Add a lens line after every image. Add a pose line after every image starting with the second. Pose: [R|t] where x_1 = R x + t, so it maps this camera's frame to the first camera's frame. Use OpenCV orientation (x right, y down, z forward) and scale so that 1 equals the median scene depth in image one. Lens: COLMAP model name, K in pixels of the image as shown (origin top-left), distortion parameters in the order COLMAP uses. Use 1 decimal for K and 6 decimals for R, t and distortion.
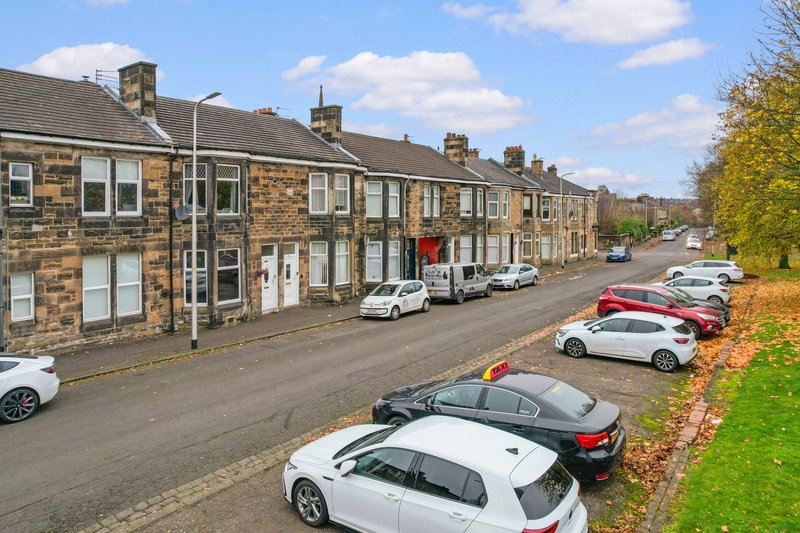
lens RADIAL K [[528.9, 0, 398.3], [0, 528.9, 208.9], [0, 0, 1]] dist [-0.012629, 0.000447]
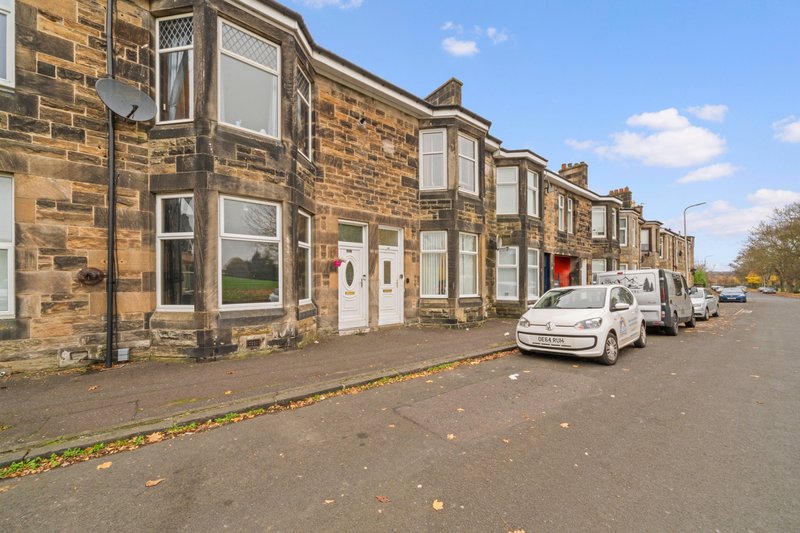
lens RADIAL K [[287.4, 0, 398.8], [0, 287.4, 279.8], [0, 0, 1]] dist [-0.001587, -0.000120]
pose [[0.962027, -0.002197, -0.272944, -0.104710], [0.001475, 0.999995, -0.002850, 0.138990], [0.272949, 0.002340, 0.962026, 0.712643]]
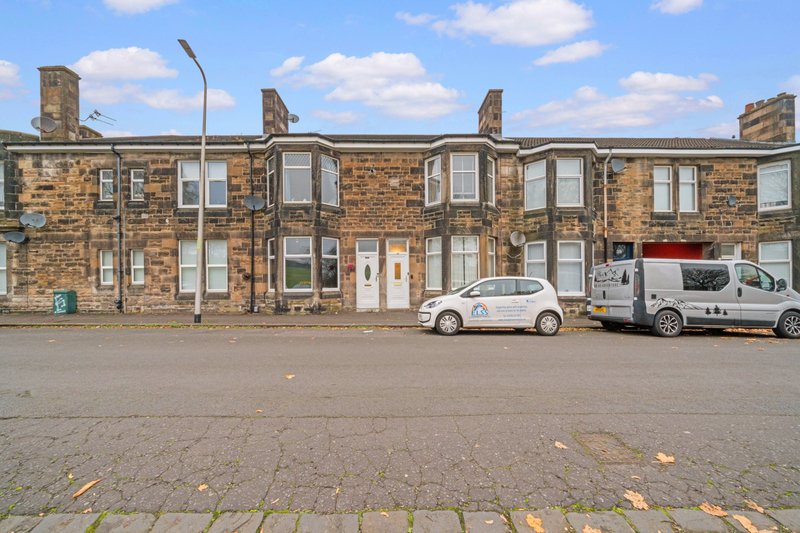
lens RADIAL K [[294.9, 0, 397.6], [0, 294.9, 278.4], [0, 0, 1]] dist [-0.000185, -0.000266]
pose [[0.613166, -0.012795, -0.789851, 0.208780], [0.009509, 0.999916, -0.008816, 0.146655], [0.789897, -0.002105, 0.613236, 0.741257]]
